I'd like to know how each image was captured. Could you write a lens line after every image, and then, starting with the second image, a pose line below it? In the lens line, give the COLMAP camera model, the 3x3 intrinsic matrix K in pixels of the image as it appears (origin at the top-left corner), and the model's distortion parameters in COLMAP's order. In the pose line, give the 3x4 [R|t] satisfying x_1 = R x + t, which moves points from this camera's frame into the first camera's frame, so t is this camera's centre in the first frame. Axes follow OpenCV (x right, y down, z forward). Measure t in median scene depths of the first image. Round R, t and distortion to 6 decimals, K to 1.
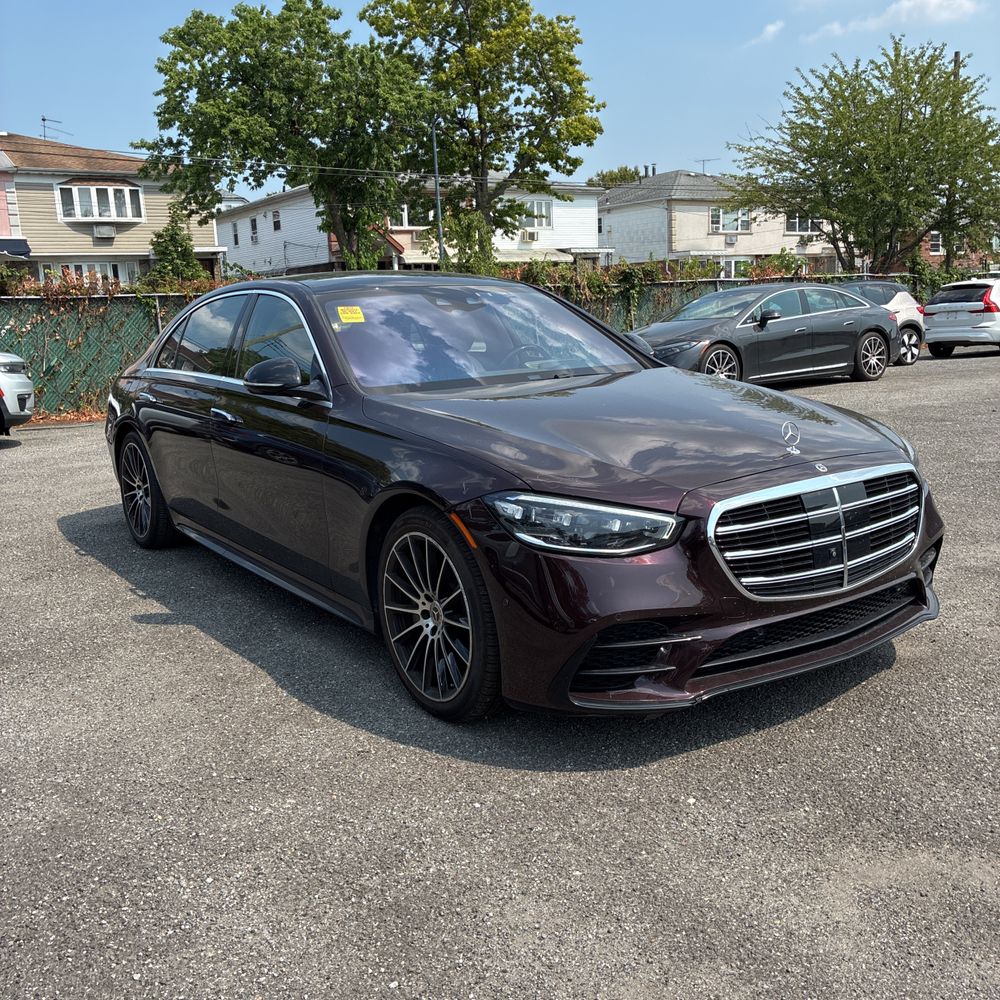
lens RADIAL K [[1035.4, 0, 495.0], [0, 1035.4, 502.4], [0, 0, 1]] dist [0.028716, 0.008872]
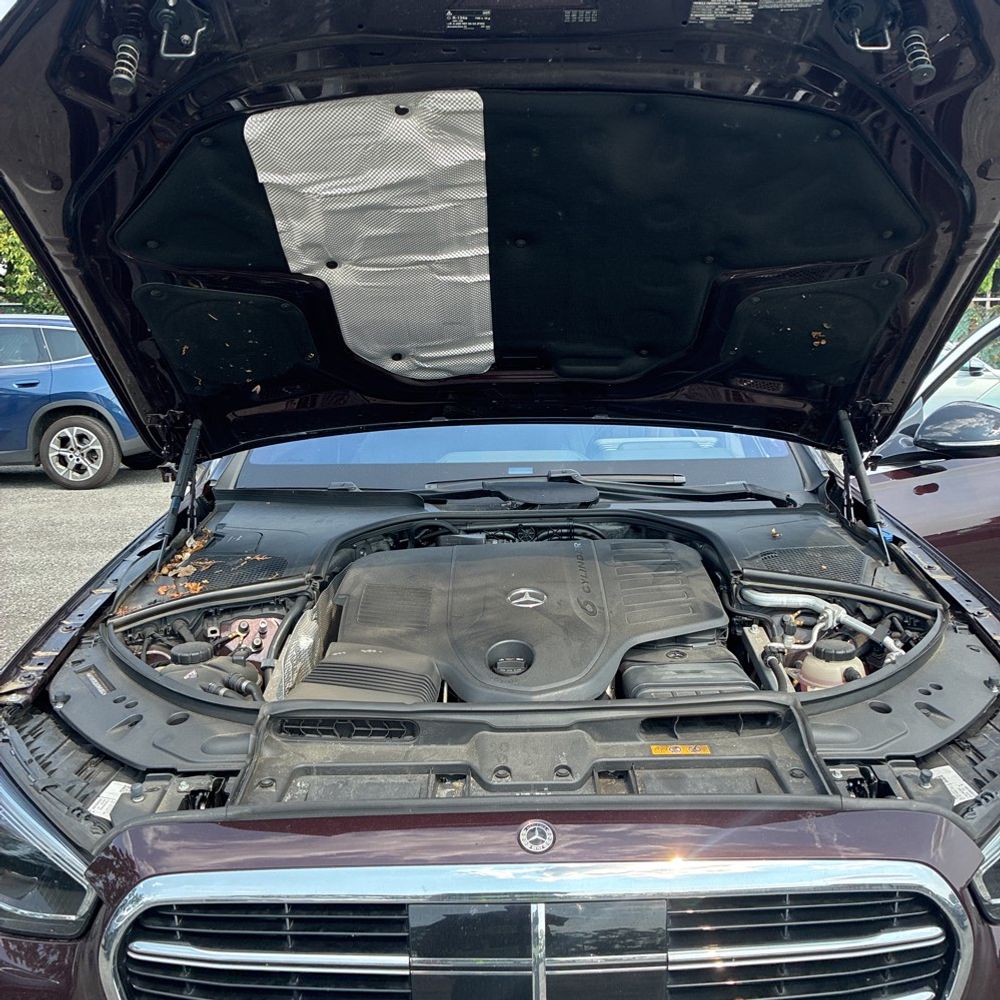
lens RADIAL K [[1015.0, 0, 515.3], [0, 1015.0, 499.5], [0, 0, 1]] dist [0.012211, -0.003452]
pose [[0.819689, 0.124874, -0.559031, 0.061658], [-0.127900, 0.991208, 0.033877, -0.020723], [0.558347, 0.043732, 0.828454, 0.083480]]
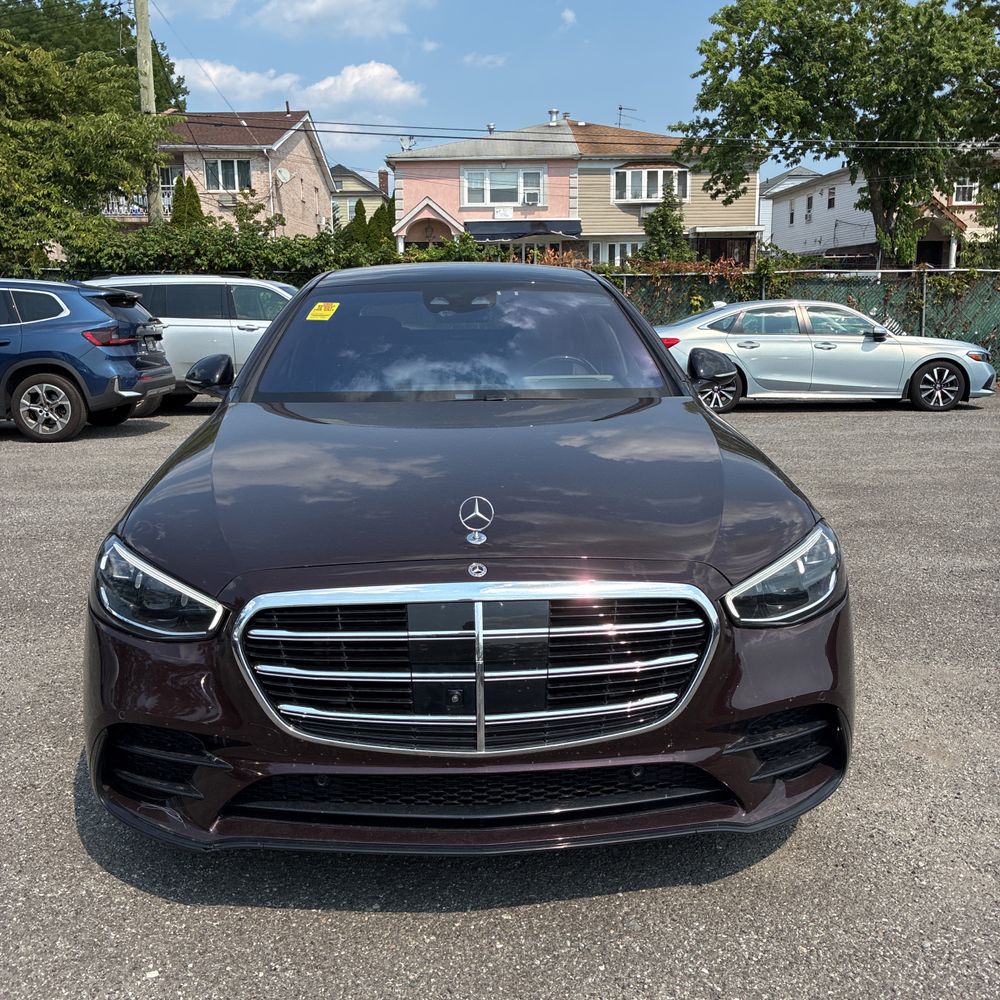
lens RADIAL K [[1022.2, 0, 498.1], [0, 1022.2, 502.5], [0, 0, 1]] dist [0.004423, 0.025675]
pose [[0.844659, 0.138806, -0.516995, 0.081962], [-0.126329, 0.990205, 0.059461, -0.014672], [0.520185, 0.015088, 0.853921, 0.053071]]
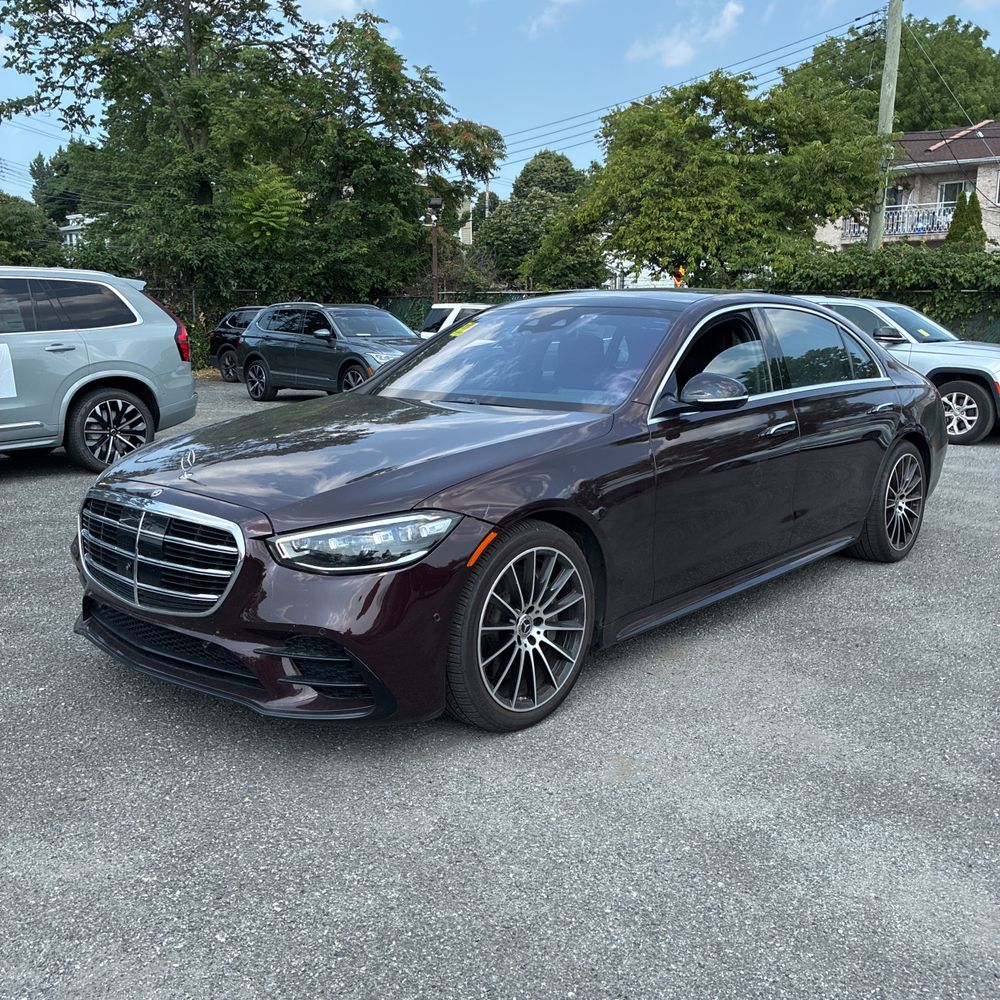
lens RADIAL K [[1047.2, 0, 502.4], [0, 1047.2, 499.3], [0, 0, 1]] dist [-0.001794, 0.055022]
pose [[0.212068, 0.211616, -0.954068, 0.176596], [-0.198625, 0.965229, 0.169942, -0.035011], [0.956857, 0.153462, 0.246726, 0.132299]]
